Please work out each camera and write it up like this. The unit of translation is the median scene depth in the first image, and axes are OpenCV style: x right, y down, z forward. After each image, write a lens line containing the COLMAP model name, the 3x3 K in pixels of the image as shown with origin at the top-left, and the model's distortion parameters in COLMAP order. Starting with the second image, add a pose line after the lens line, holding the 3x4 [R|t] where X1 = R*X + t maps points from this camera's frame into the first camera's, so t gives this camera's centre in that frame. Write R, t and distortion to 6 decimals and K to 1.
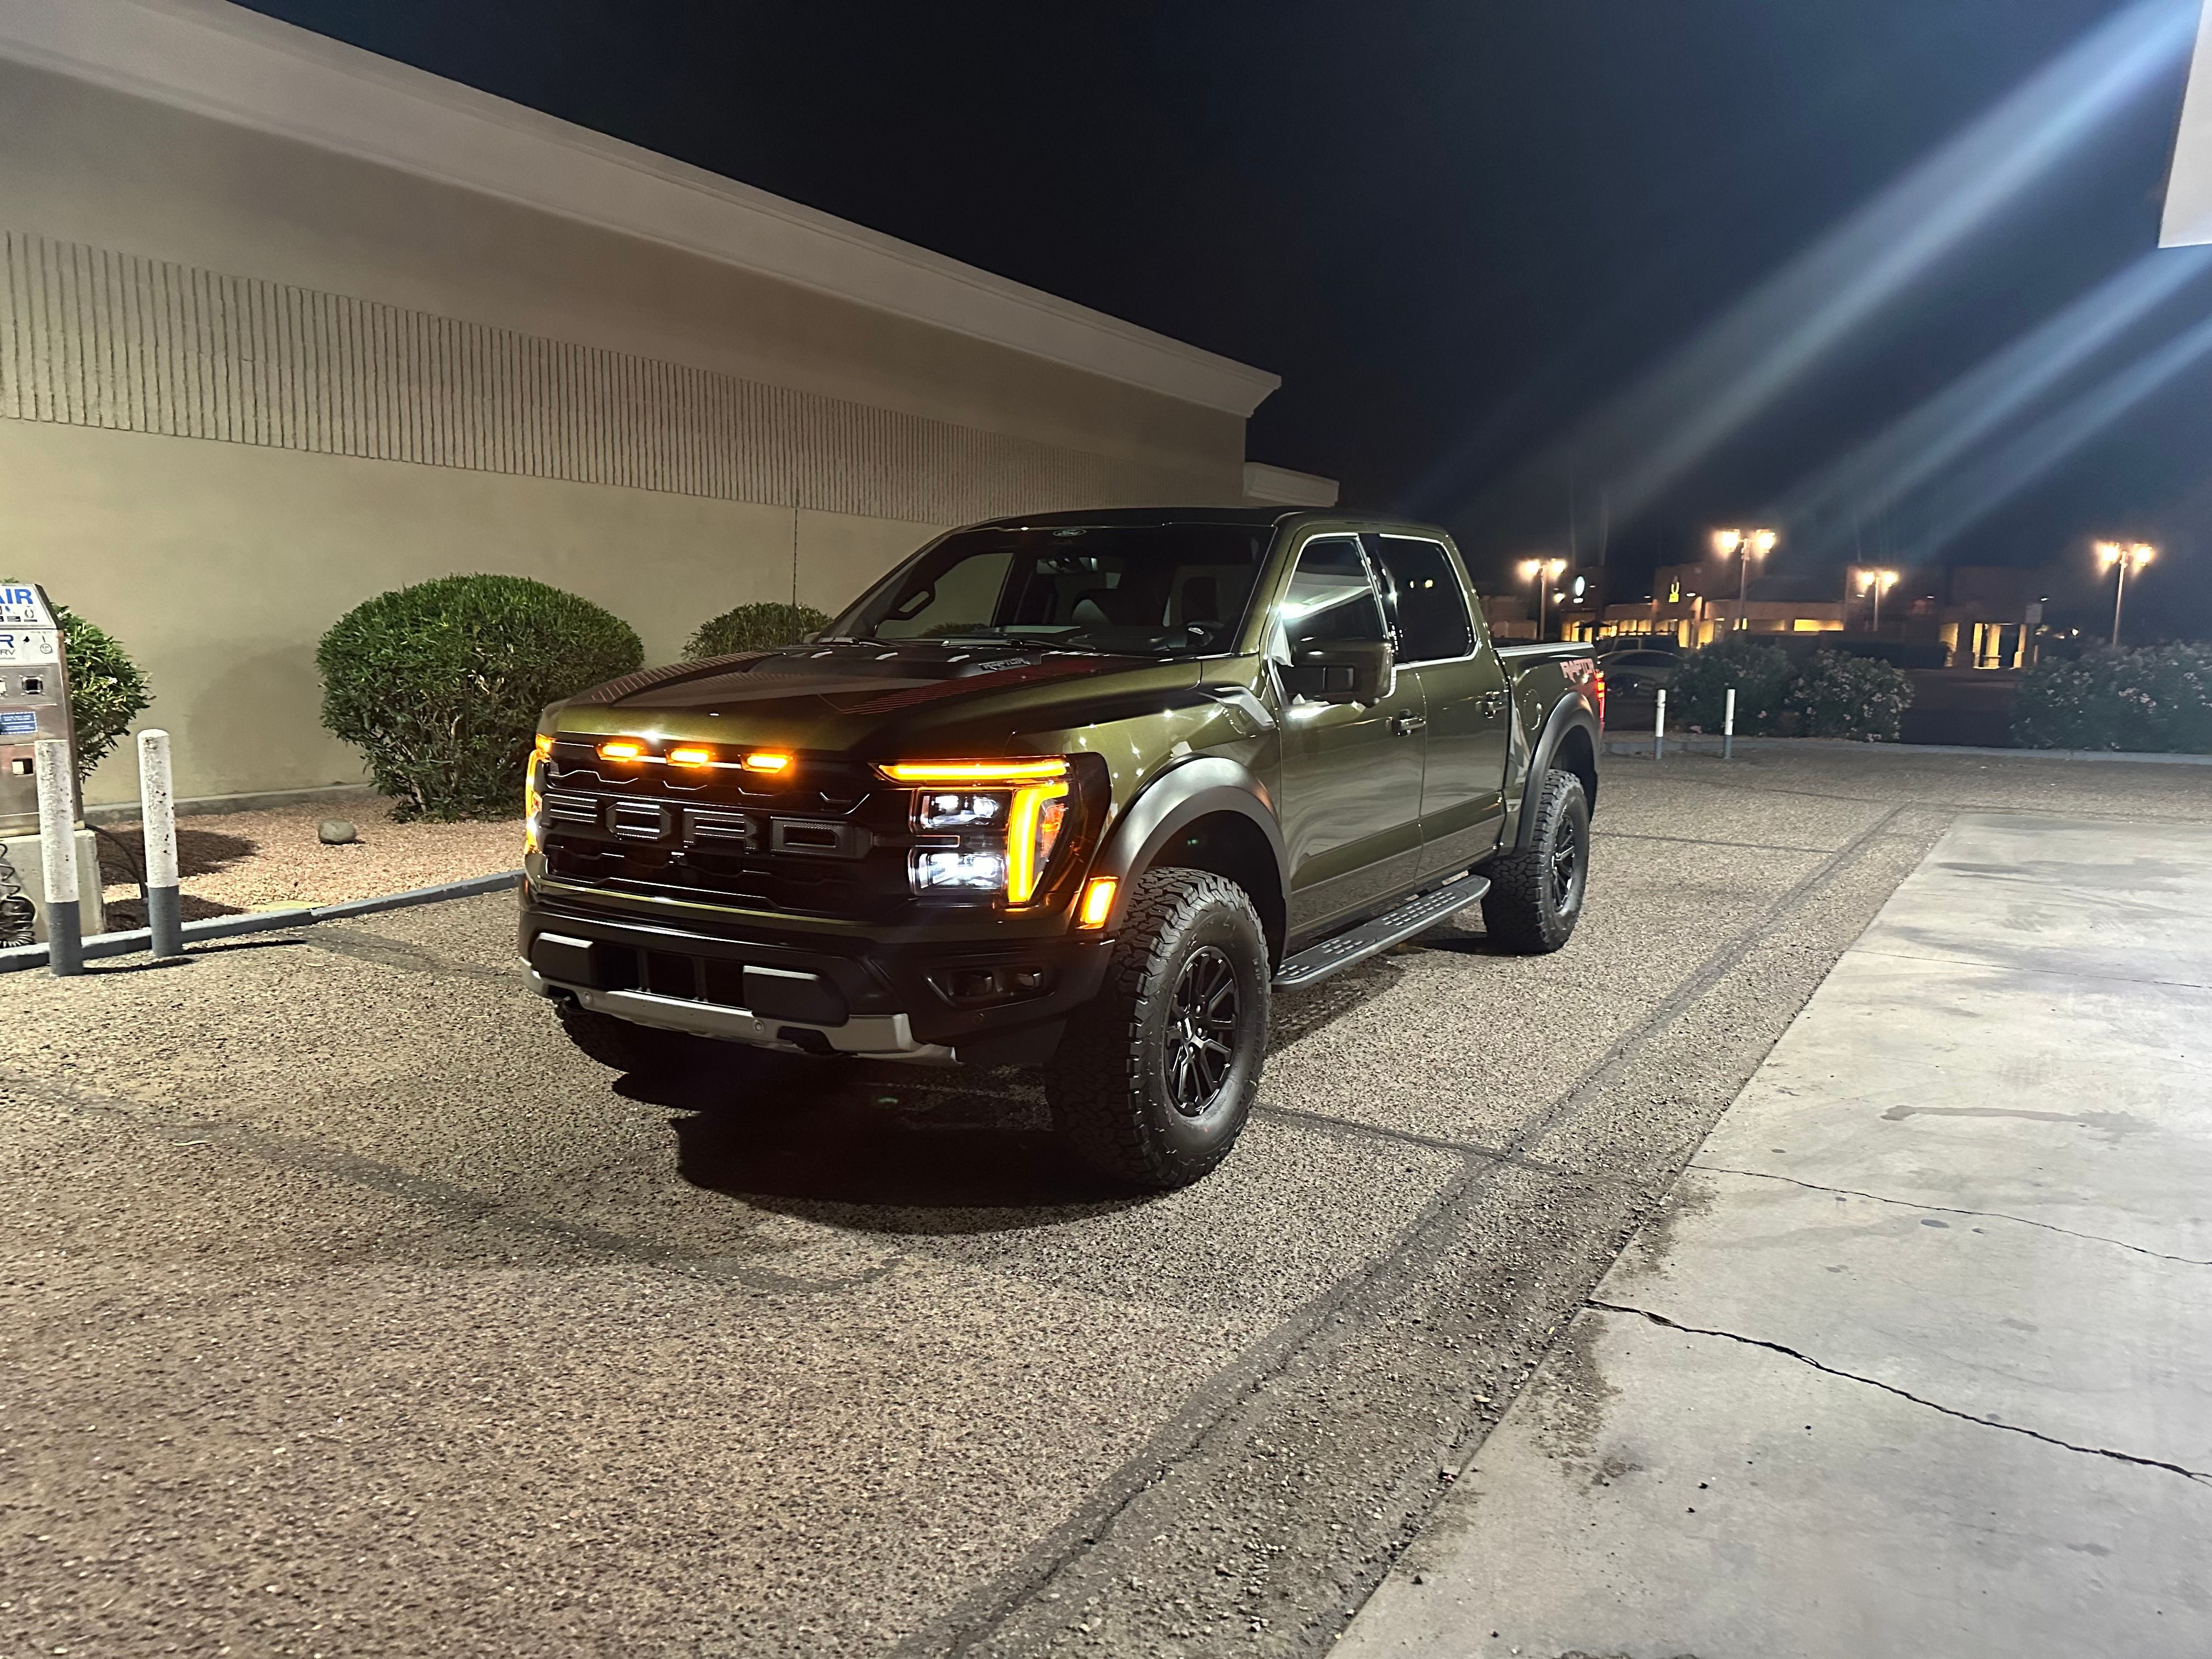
lens RADIAL K [[1535.9, 0, 1106.0], [0, 1535.9, 829.5], [0, 0, 1]] dist [0.005689, 0.001028]
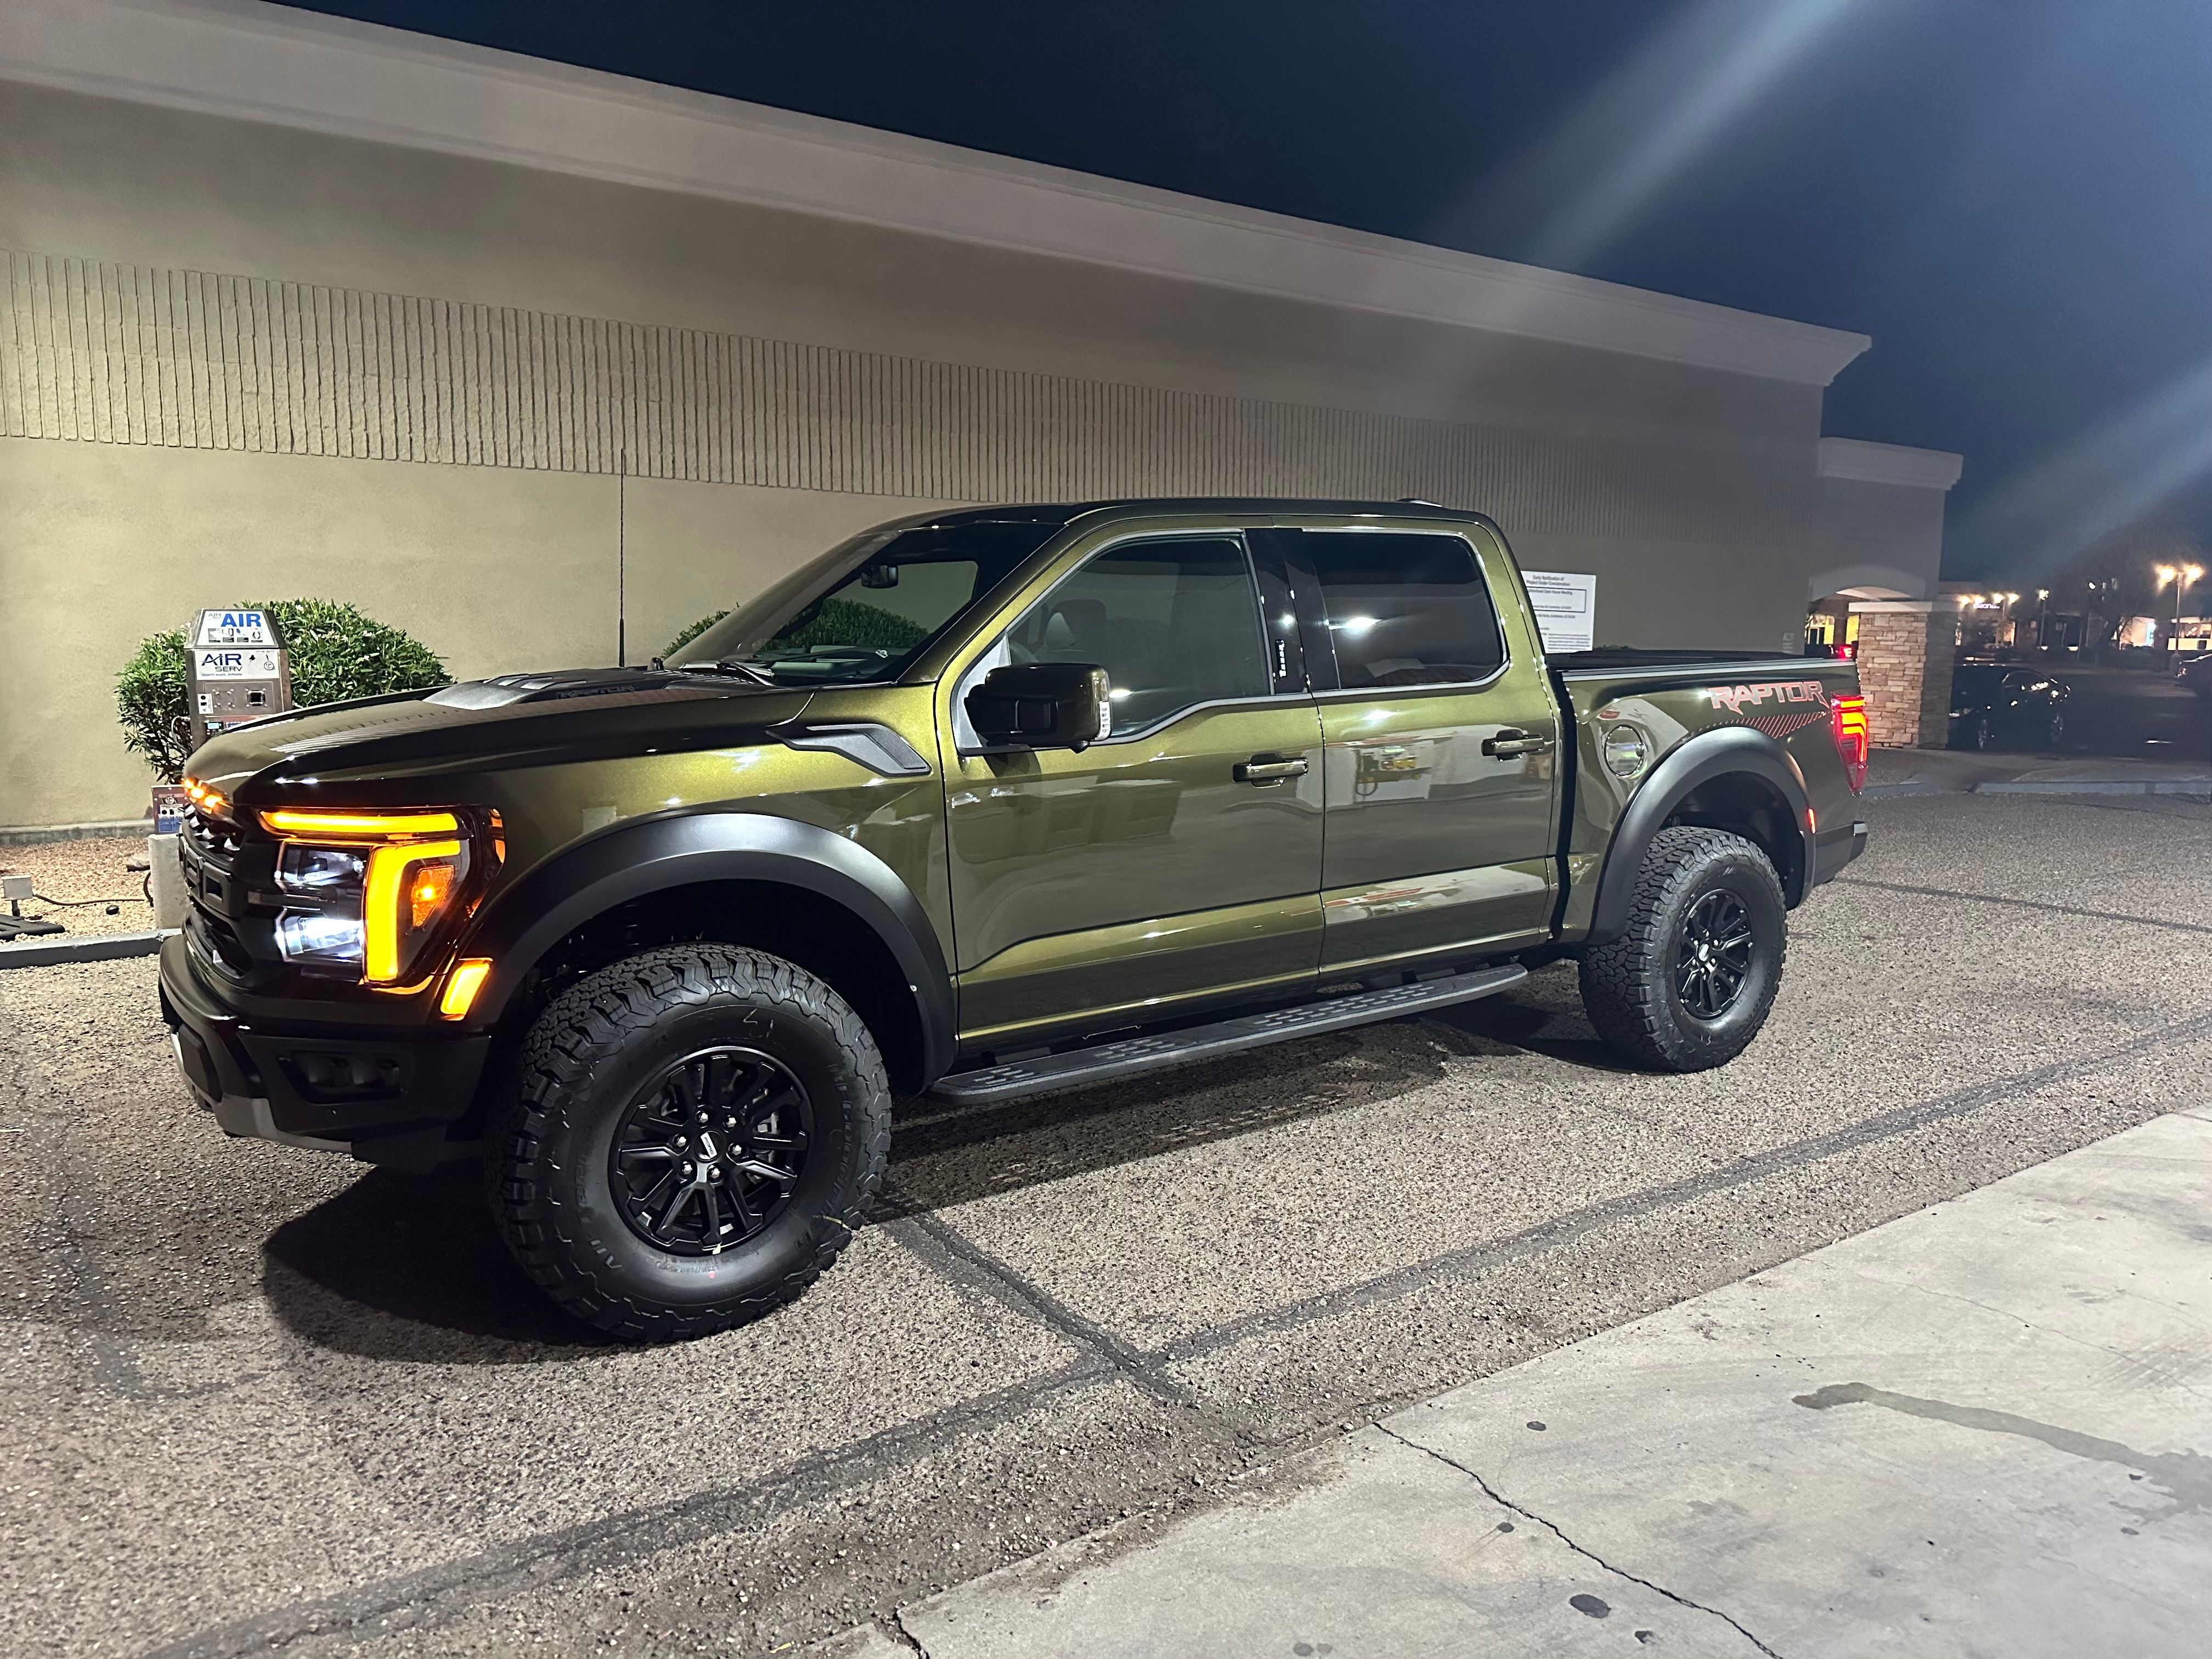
lens RADIAL K [[1530.7, 0, 1154.0], [0, 1530.7, 839.1], [0, 0, 1]] dist [0.063226, -0.096444]
pose [[0.921779, 0.047379, -0.384810, 0.340953], [-0.047852, 0.998820, 0.008351, -0.029749], [0.384752, 0.010717, 0.922958, 0.196511]]
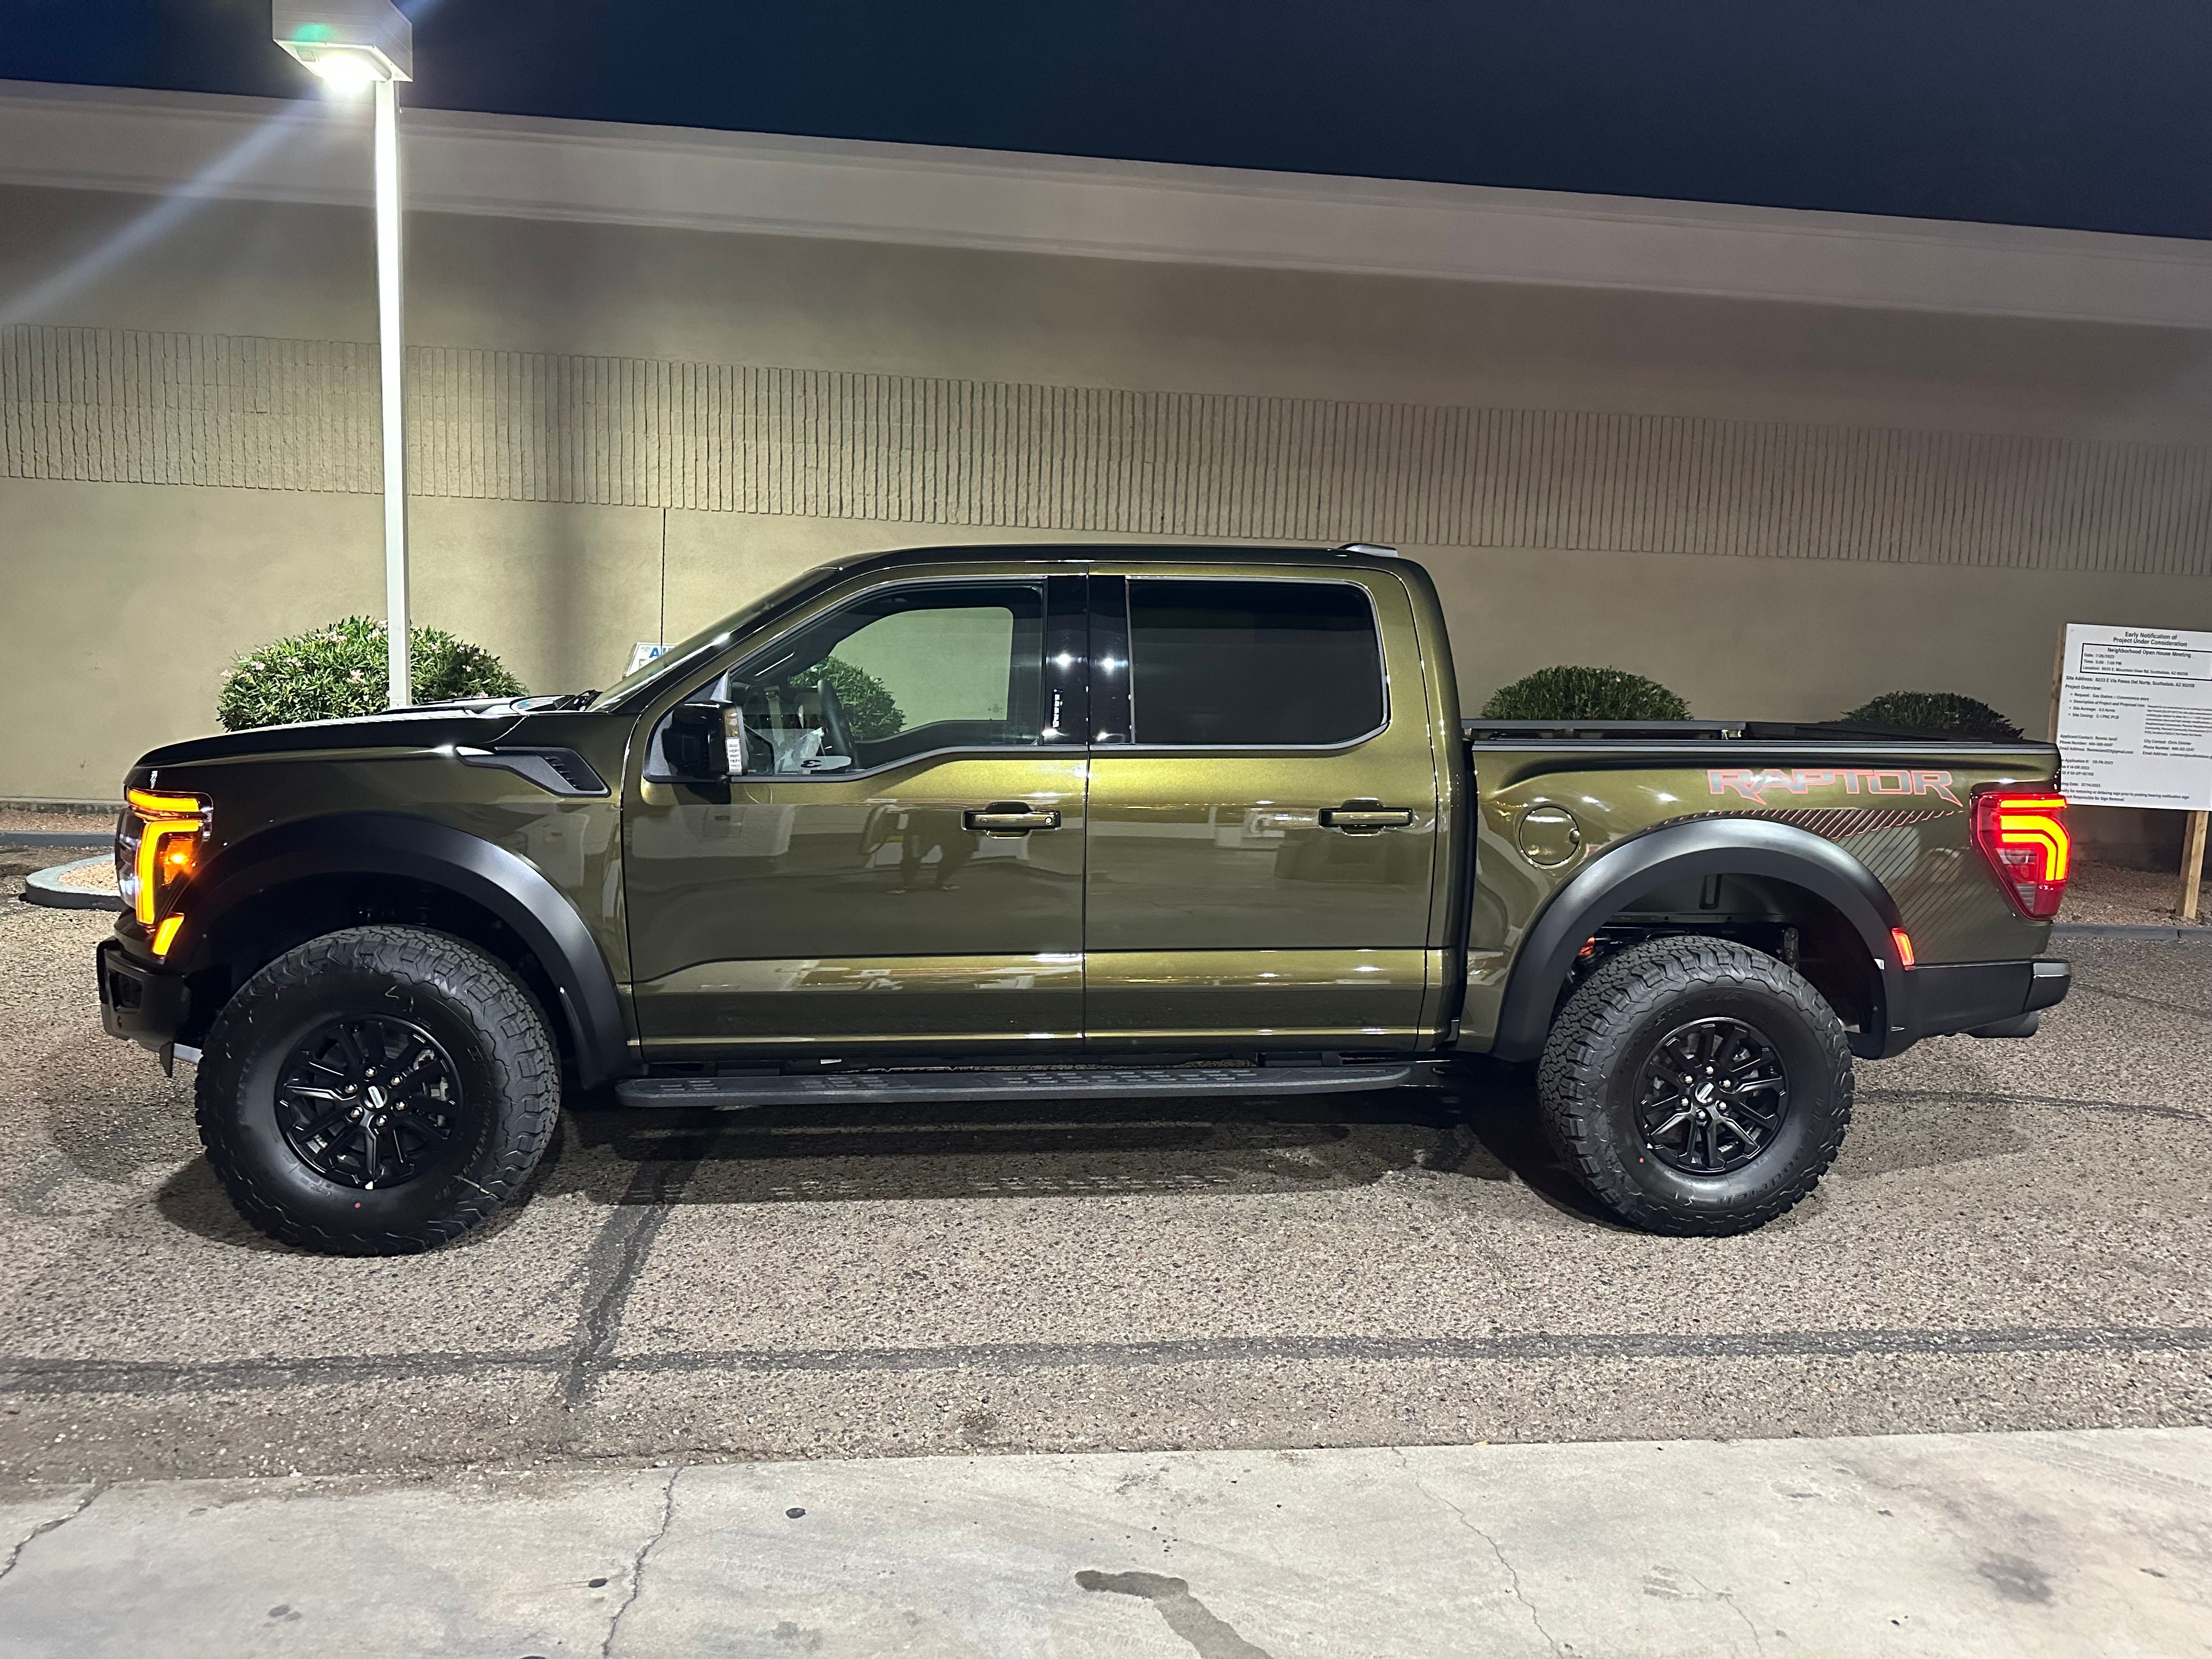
lens RADIAL K [[1551.7, 0, 1157.3], [0, 1551.7, 856.8], [0, 0, 1]] dist [0.088820, -0.136694]
pose [[0.627474, 0.105210, -0.771497, 0.648171], [-0.130432, 0.991031, 0.029065, -0.065211], [0.767635, 0.082390, 0.635569, 0.434281]]
